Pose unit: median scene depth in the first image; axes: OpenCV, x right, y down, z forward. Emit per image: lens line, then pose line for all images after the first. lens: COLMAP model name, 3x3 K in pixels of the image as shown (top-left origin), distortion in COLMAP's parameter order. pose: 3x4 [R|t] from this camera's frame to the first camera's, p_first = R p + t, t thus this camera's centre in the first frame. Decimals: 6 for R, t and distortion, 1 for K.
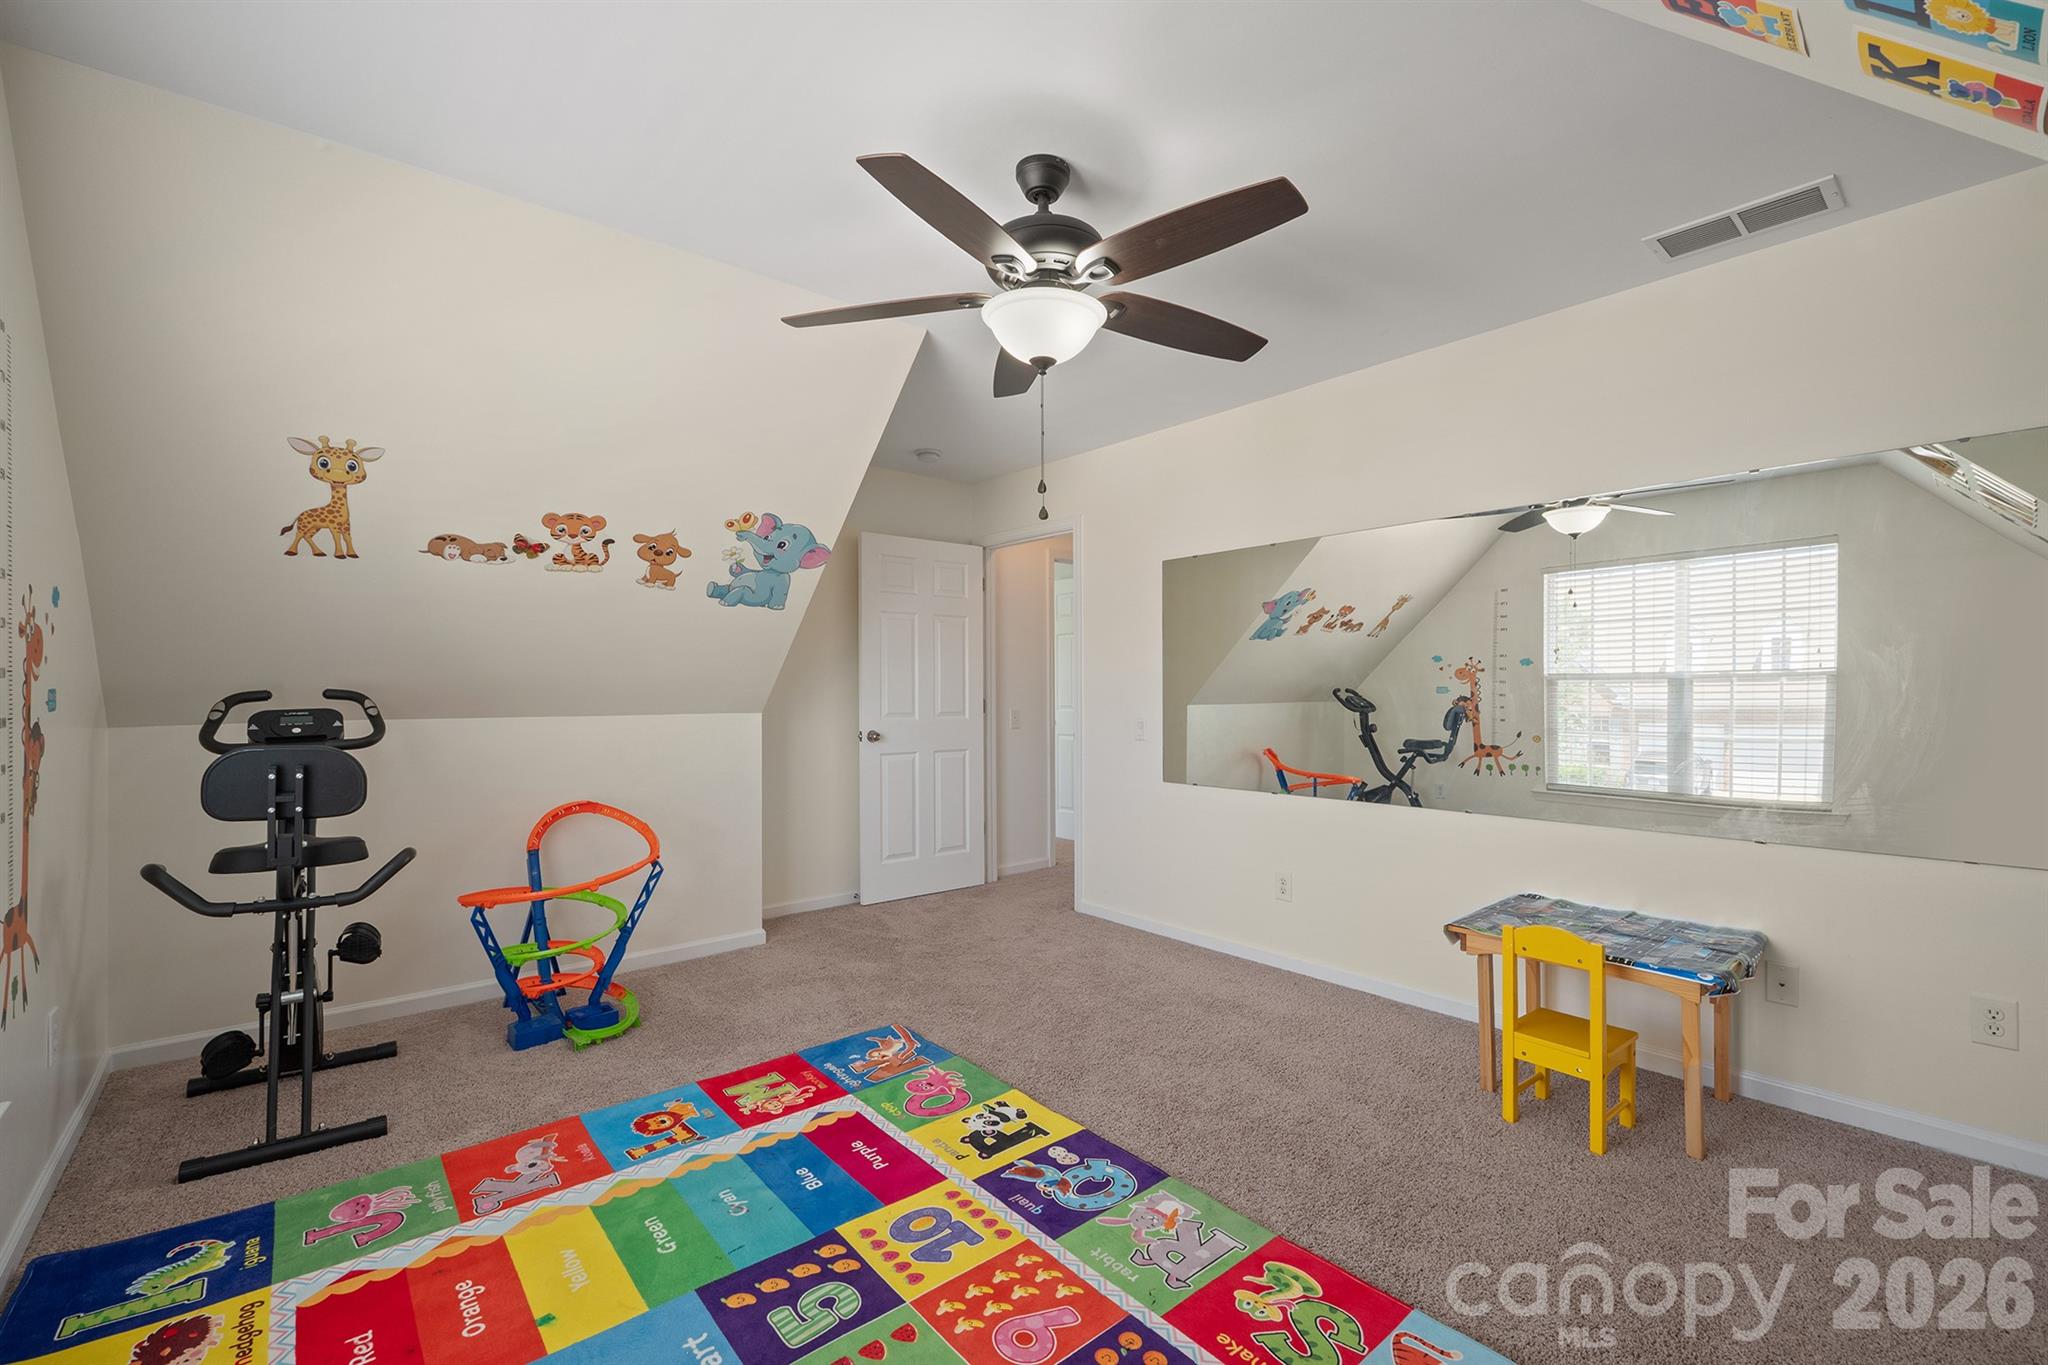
lens RADIAL K [[862.7, 0, 1045.1], [0, 862.7, 693.5], [0, 0, 1]] dist [-0.009172, 0.000833]
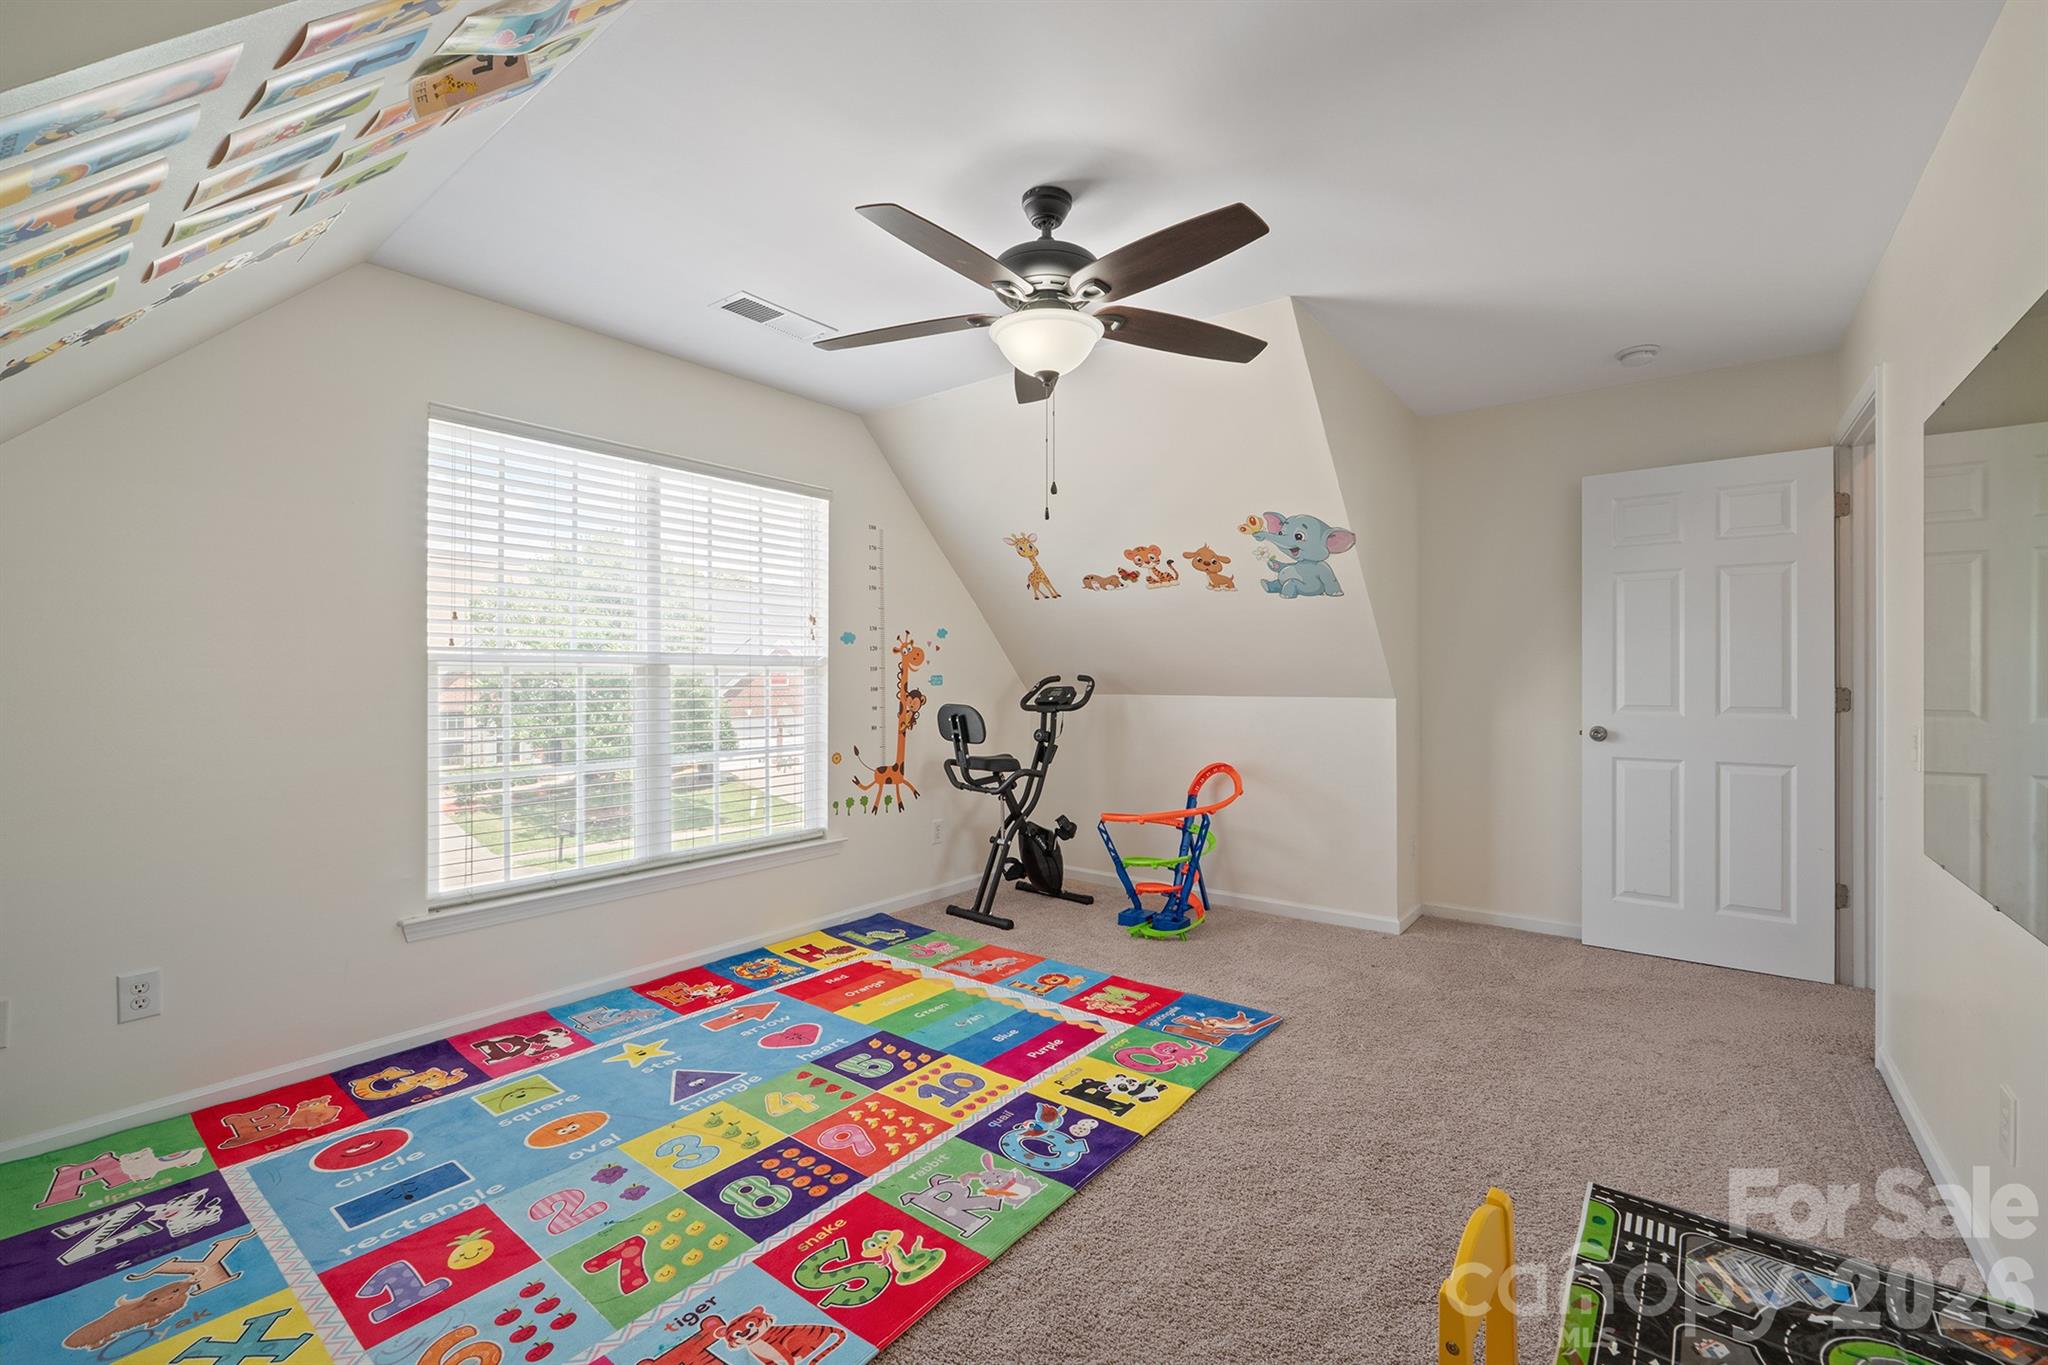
lens RADIAL K [[862.7, 0, 1022.9], [0, 862.7, 676.3], [0, 0, 1]] dist [-0.009172, 0.000833]
pose [[0.200149, 0.000852, -0.979765, 0.983504], [-0.002813, 0.999996, 0.000295, -0.003218], [0.979761, 0.002697, 0.200151, 0.697585]]
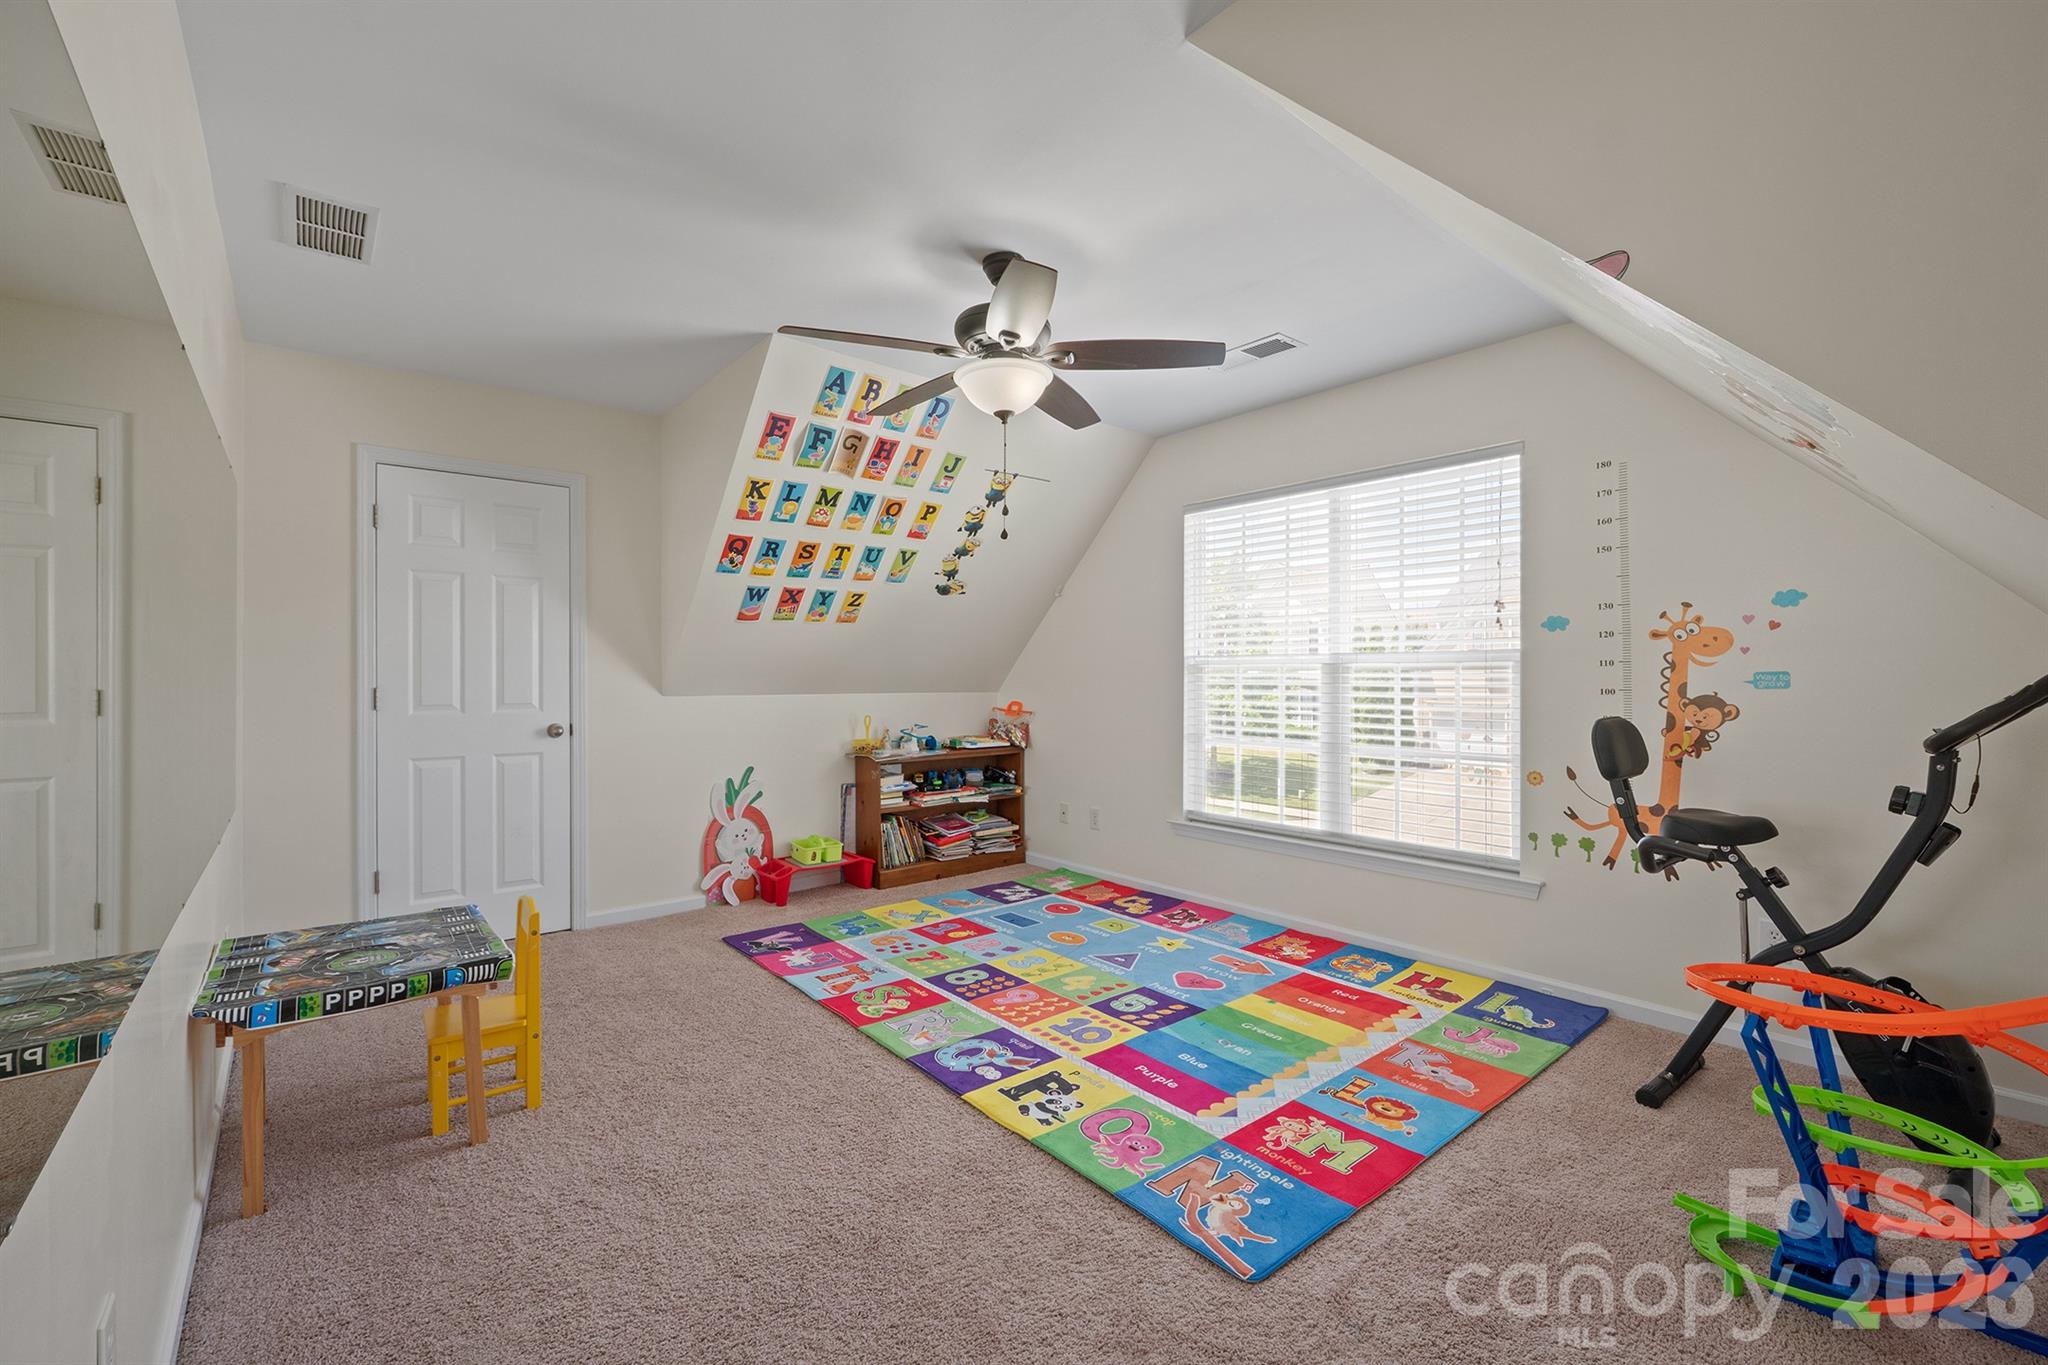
lens RADIAL K [[862.7, 0, 1038.2], [0, 862.7, 676.1], [0, 0, 1]] dist [-0.009172, 0.000833]
pose [[-0.999923, 0.002823, 0.012044, -0.060255], [0.002875, 0.999987, 0.004292, -0.006266], [-0.012032, 0.004326, -0.999918, 2.097716]]
